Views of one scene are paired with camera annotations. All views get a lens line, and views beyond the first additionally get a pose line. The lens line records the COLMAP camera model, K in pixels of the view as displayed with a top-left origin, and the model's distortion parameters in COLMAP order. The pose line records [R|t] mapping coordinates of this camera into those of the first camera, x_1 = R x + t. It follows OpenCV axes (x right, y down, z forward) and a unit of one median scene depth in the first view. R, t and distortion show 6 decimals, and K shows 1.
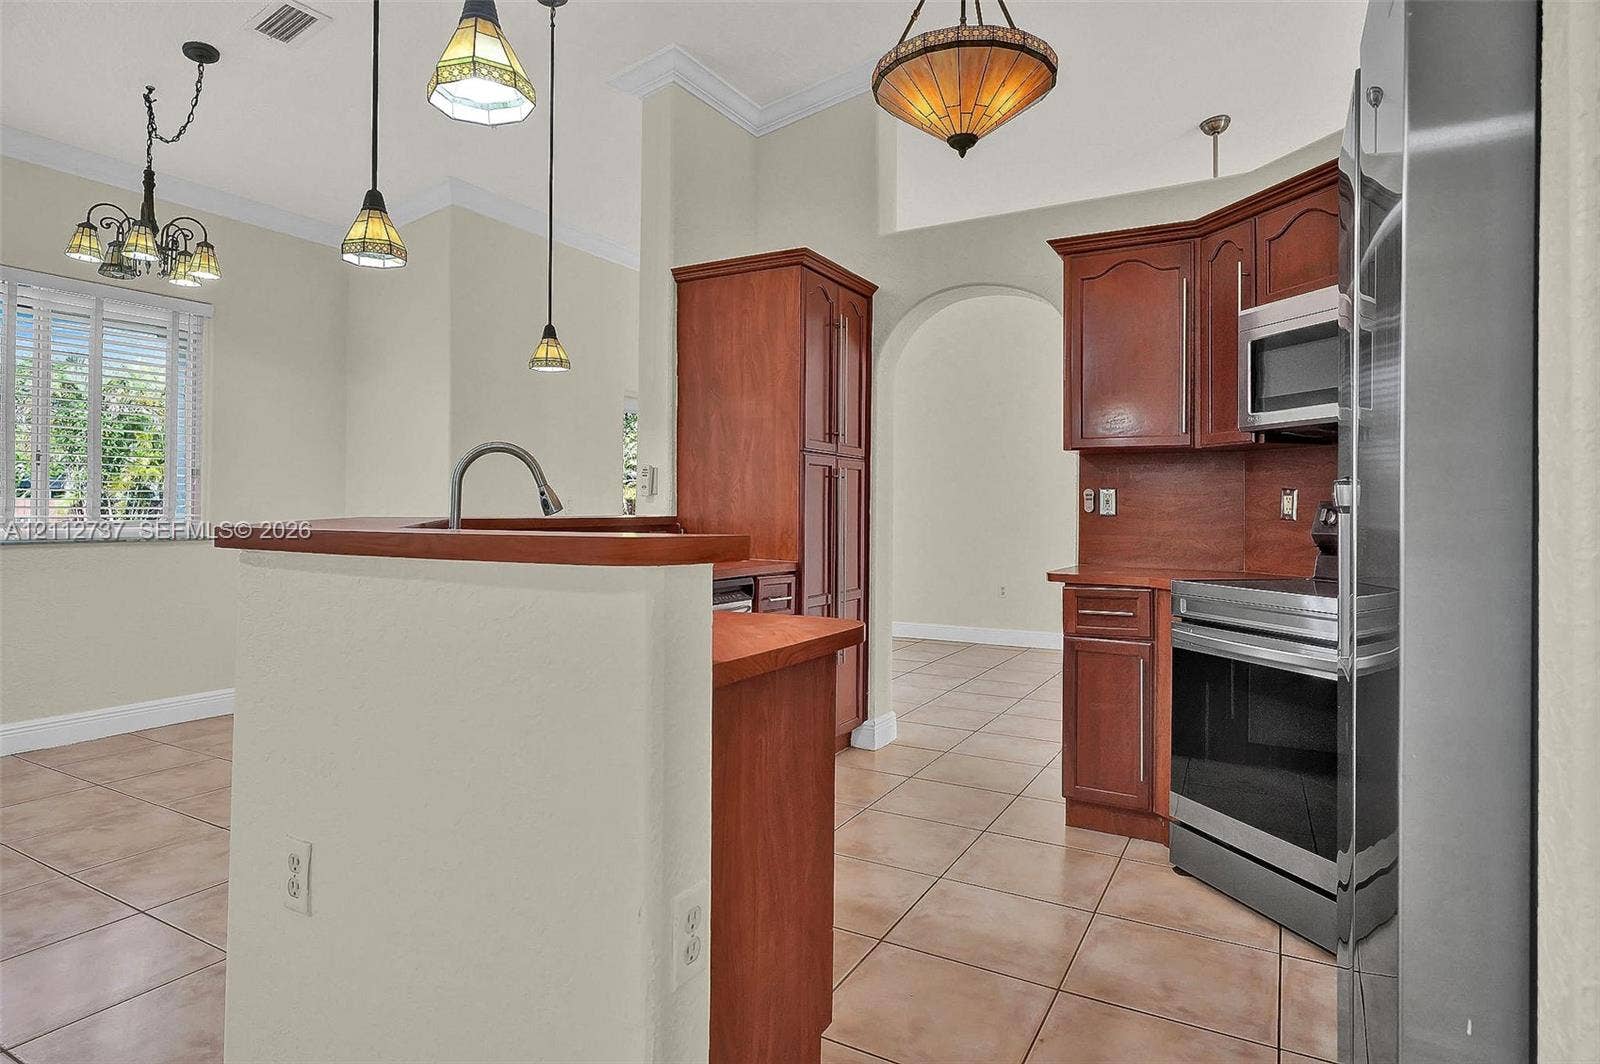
lens RADIAL K [[887.3, 0, 791.9], [0, 887.3, 515.2], [0, 0, 1]] dist [0.001306, -0.000226]
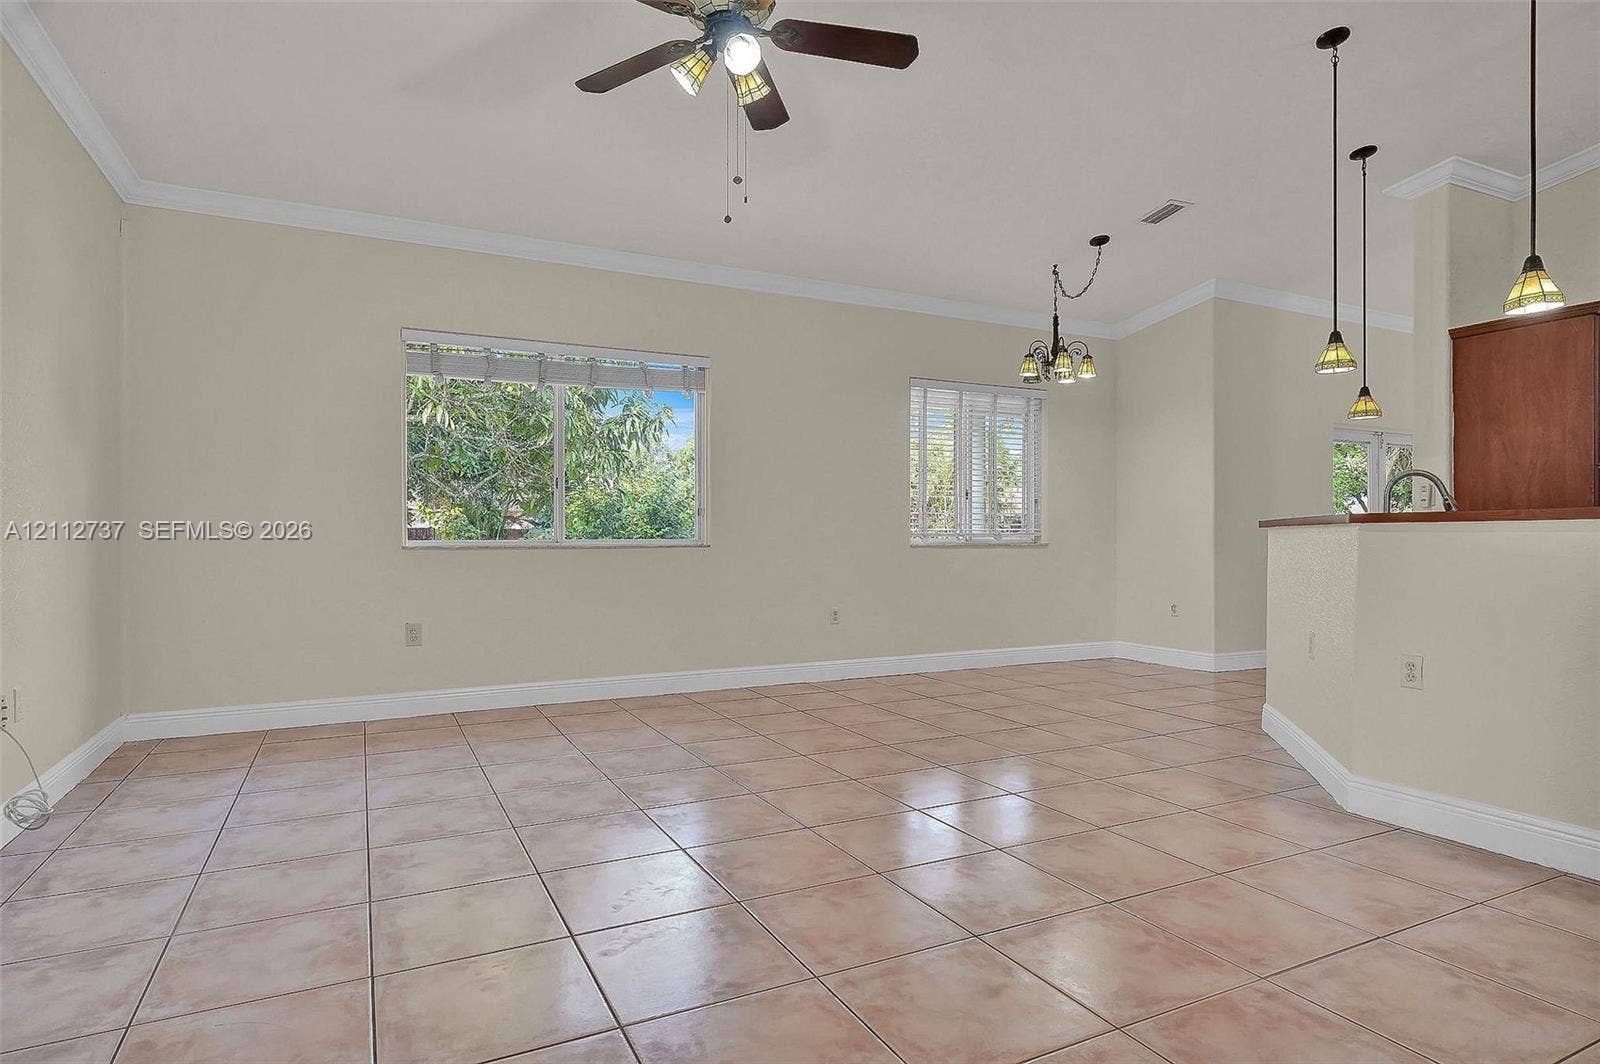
lens RADIAL K [[895.8, 0, 775.8], [0, 895.8, 540.7], [0, 0, 1]] dist [0.000527, 0.010645]
pose [[0.837895, -0.007105, -0.545786, -0.286567], [0.003240, 0.999962, -0.008042, 0.041971], [0.545823, 0.004970, 0.837886, -0.738038]]
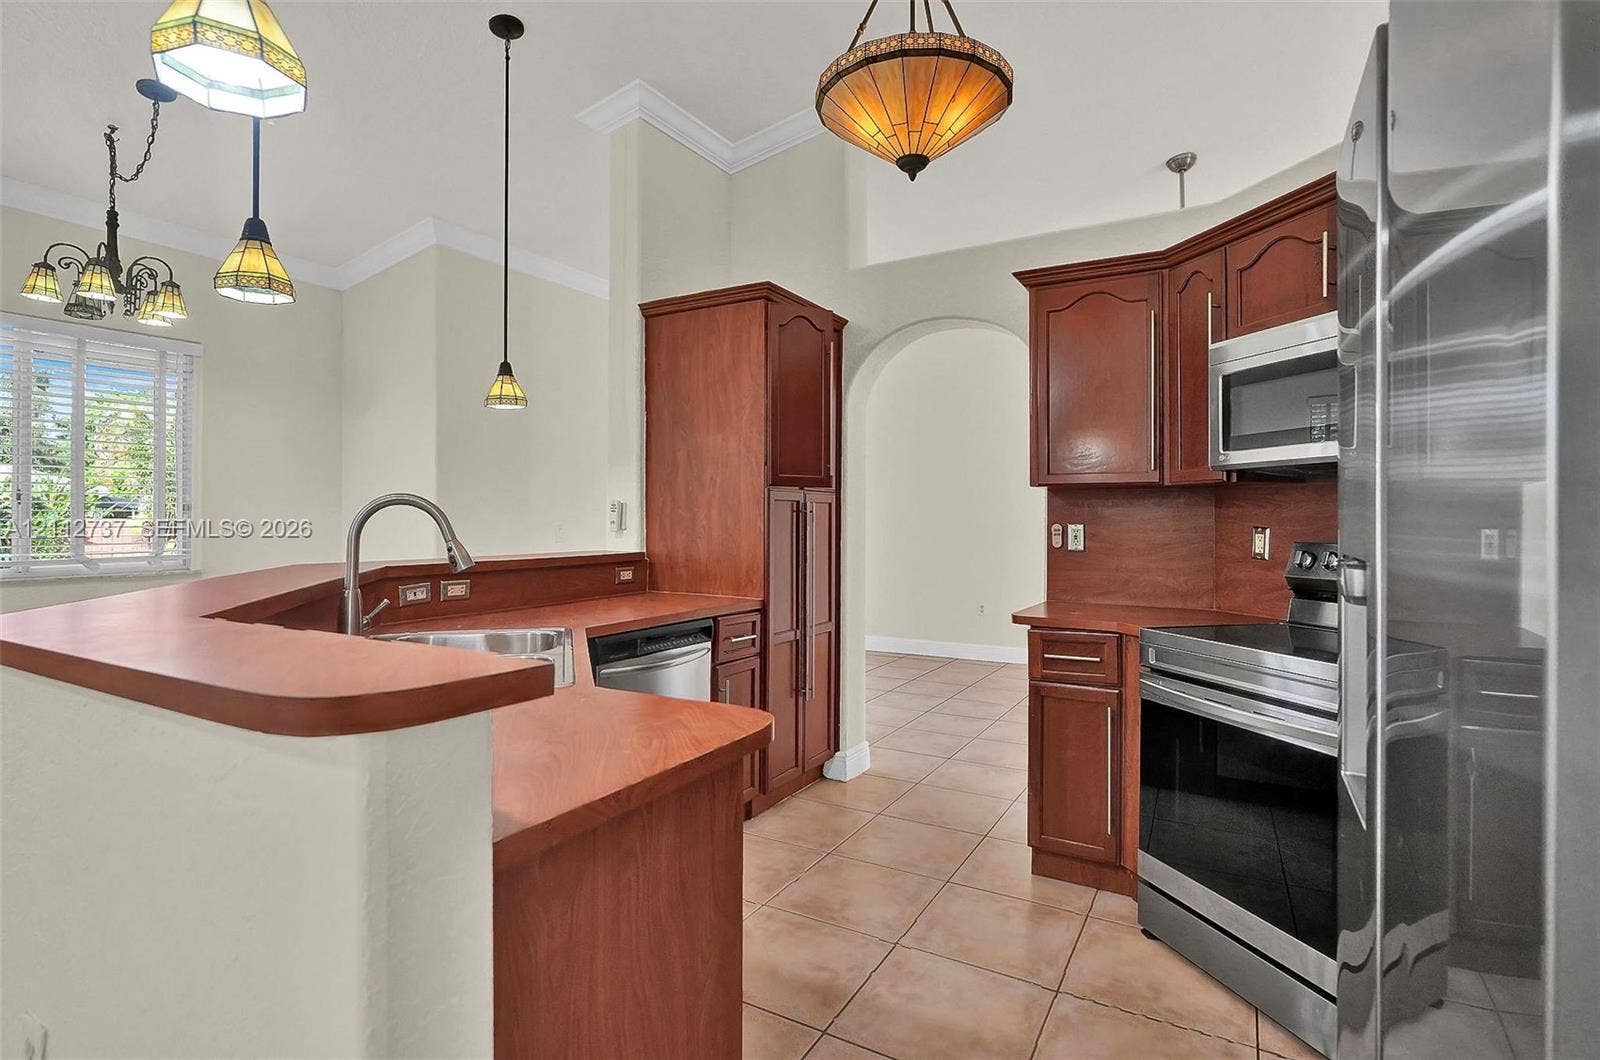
lens RADIAL K [[794.1, 0, 800.0], [0, 794.1, 530.0], [0, 0, 1]] dist [-0.010747, 0.001864]
pose [[0.999981, -0.005231, -0.003256, 0.056310], [0.005247, 0.999974, 0.004860, -0.031643], [0.003230, -0.004877, 0.999983, 0.126221]]
